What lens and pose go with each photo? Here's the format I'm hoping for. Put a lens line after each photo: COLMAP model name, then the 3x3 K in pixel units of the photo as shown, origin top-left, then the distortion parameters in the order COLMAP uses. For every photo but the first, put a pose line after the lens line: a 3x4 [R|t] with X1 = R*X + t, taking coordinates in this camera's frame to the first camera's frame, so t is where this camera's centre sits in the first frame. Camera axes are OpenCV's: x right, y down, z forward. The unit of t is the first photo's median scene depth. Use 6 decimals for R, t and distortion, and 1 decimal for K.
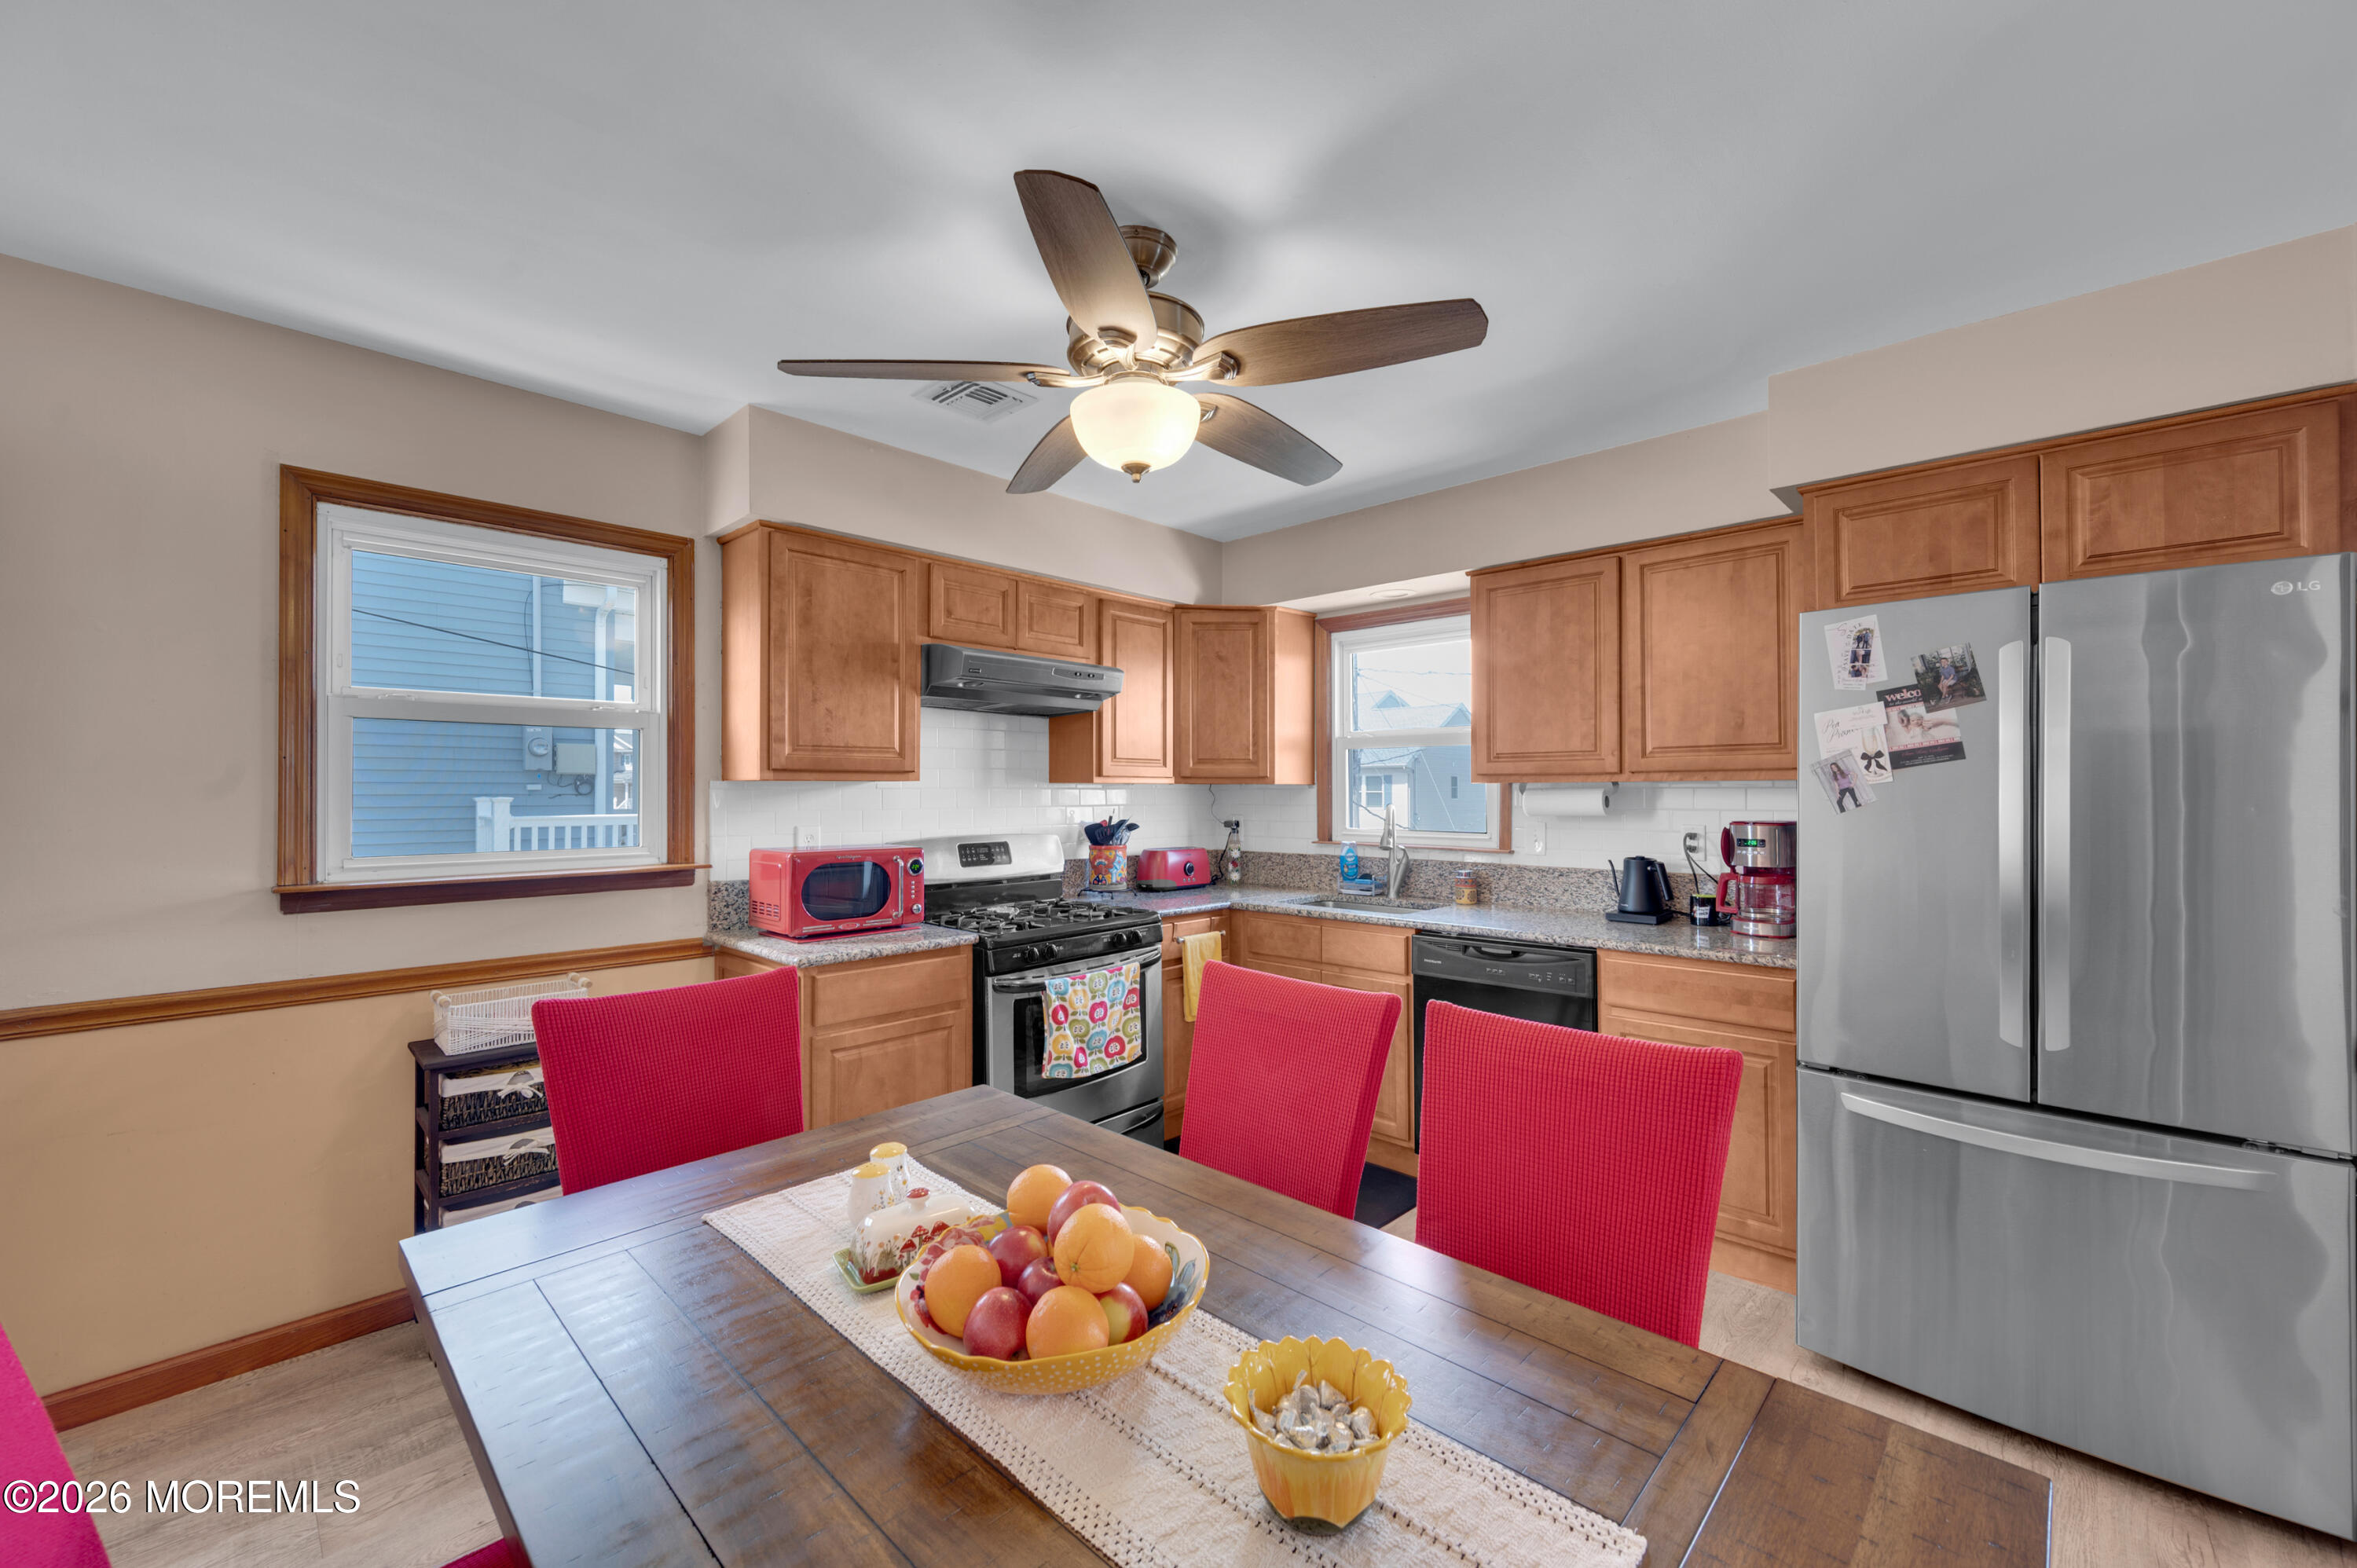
lens RADIAL K [[919.1, 0, 1187.7], [0, 919.1, 786.9], [0, 0, 1]] dist [-0.008485, -0.000281]
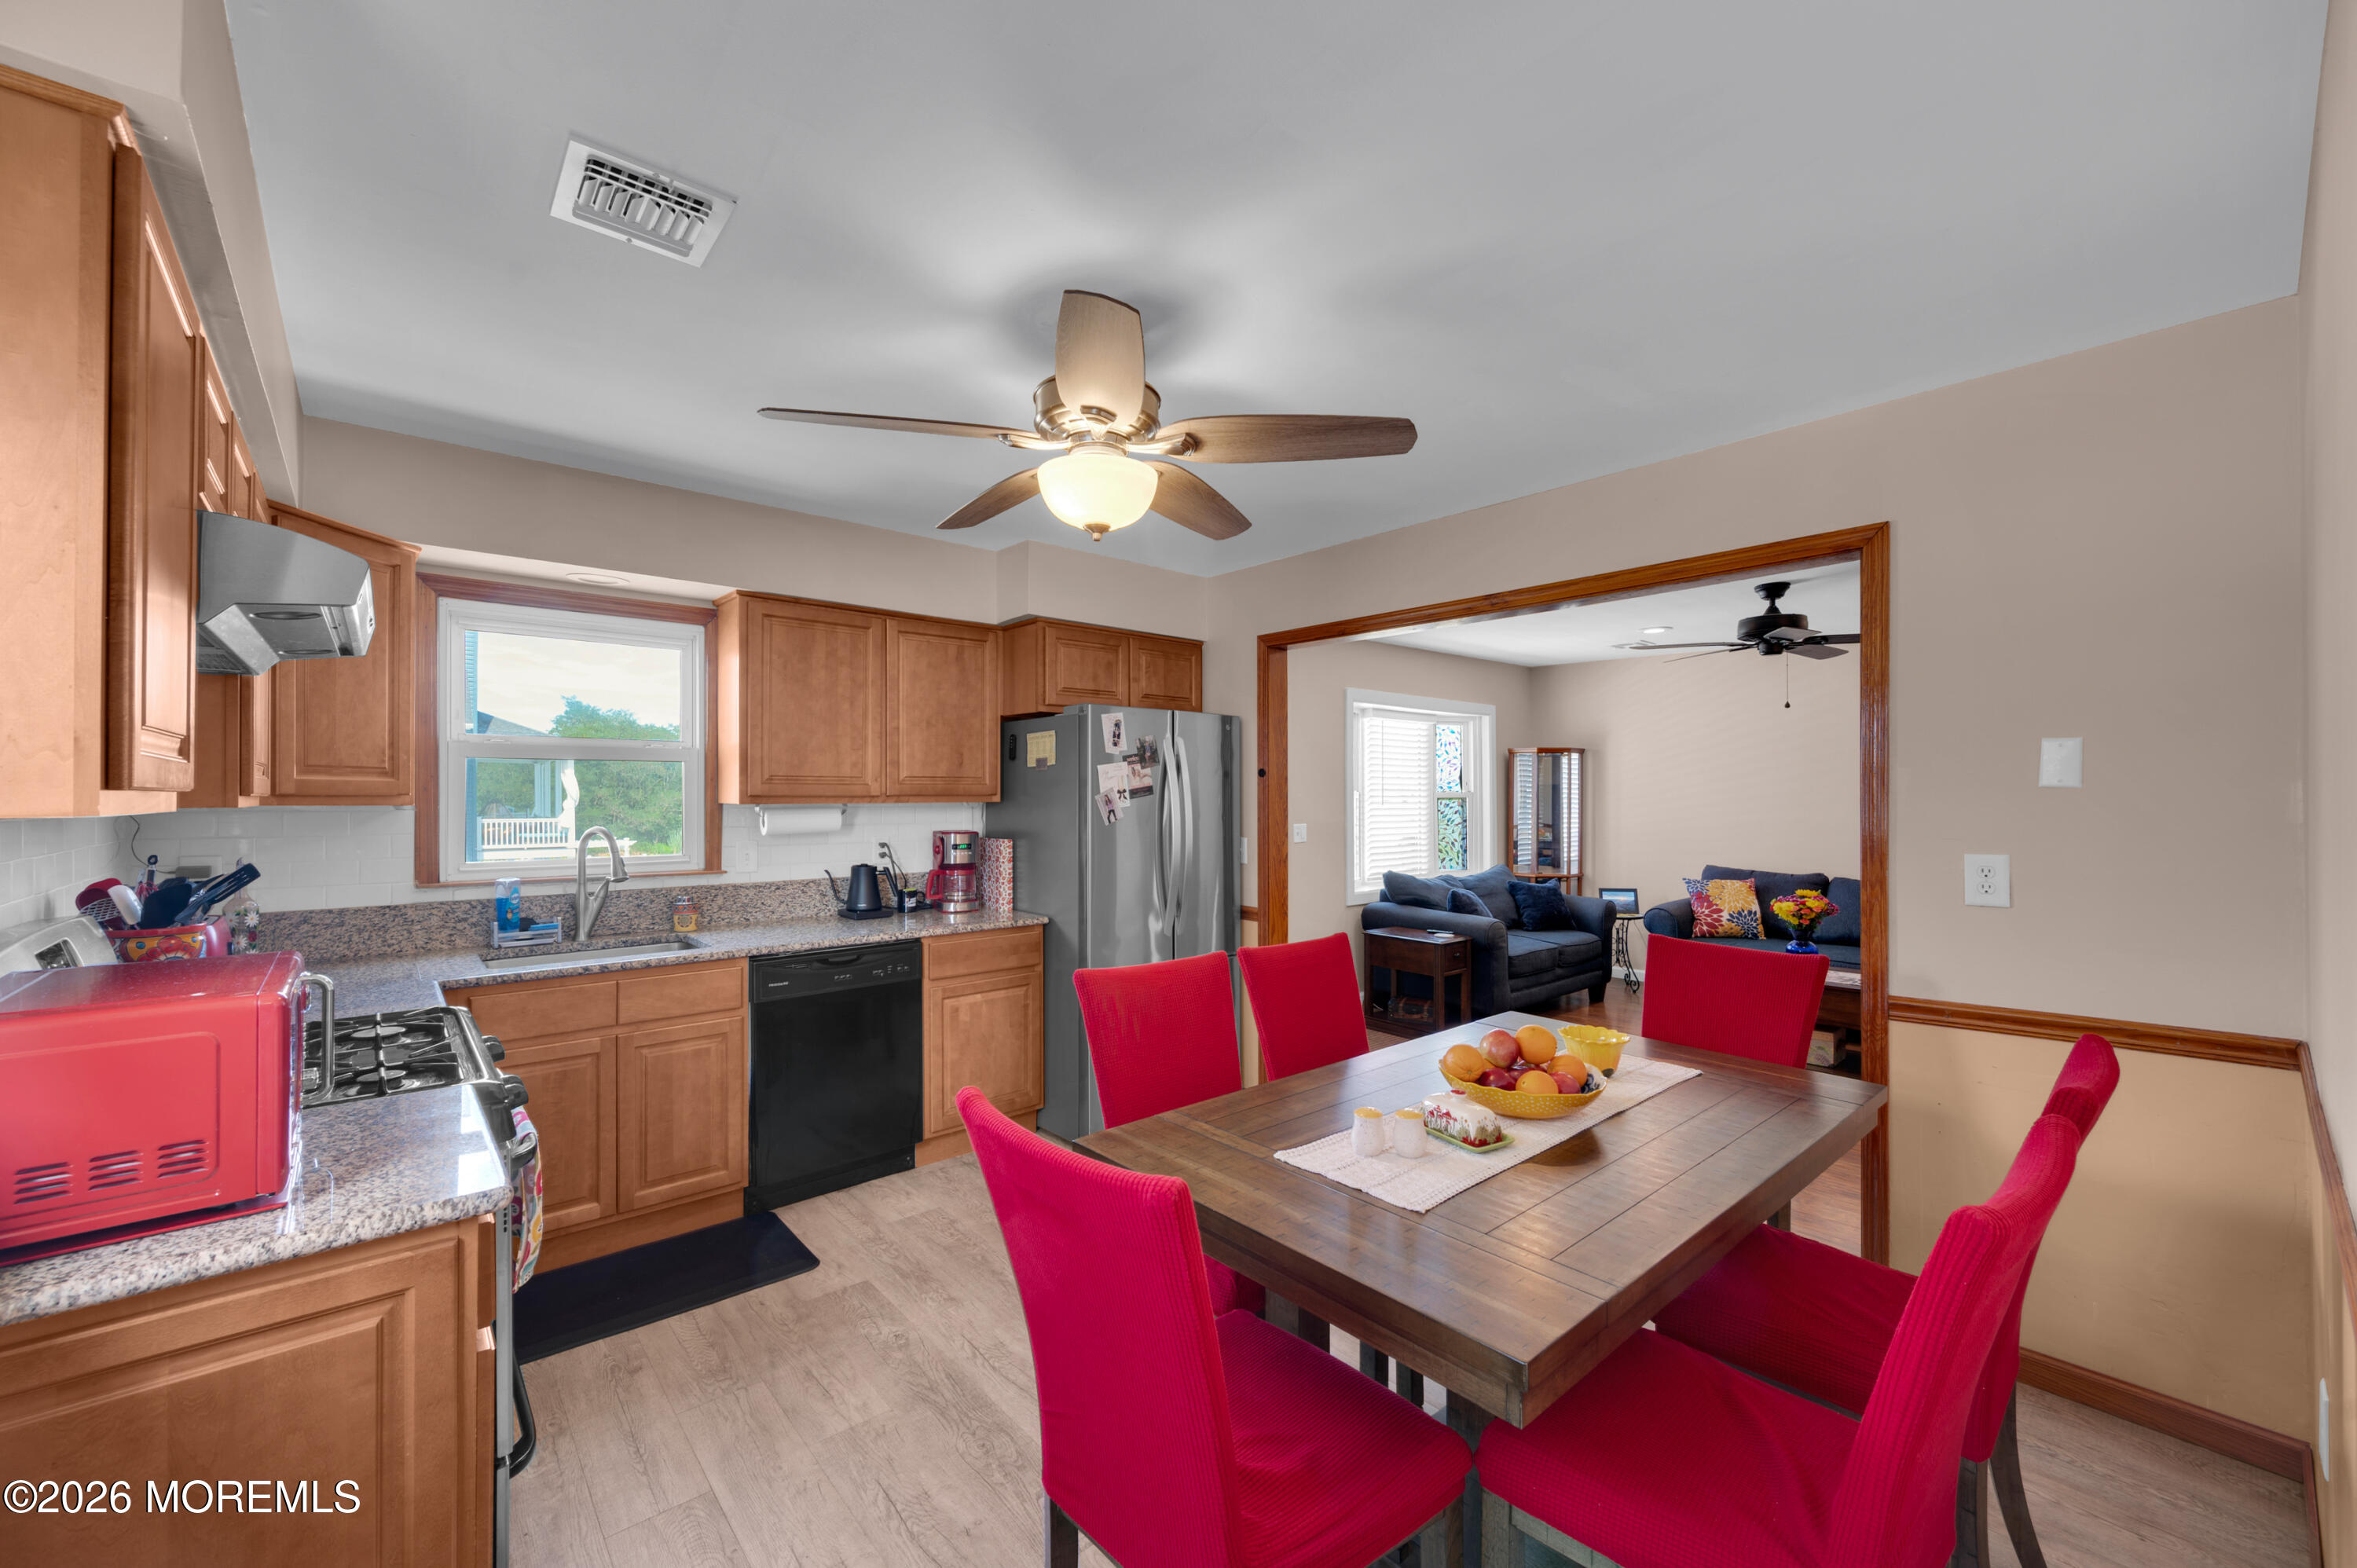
lens RADIAL K [[919.1, 0, 1165.6], [0, 919.1, 790.8], [0, 0, 1]] dist [-0.008485, -0.000281]
pose [[0.108020, 0.006360, 0.994128, -0.738408], [-0.005450, 0.999968, -0.005805, -0.018090], [-0.994134, -0.004791, 0.108051, 0.517632]]
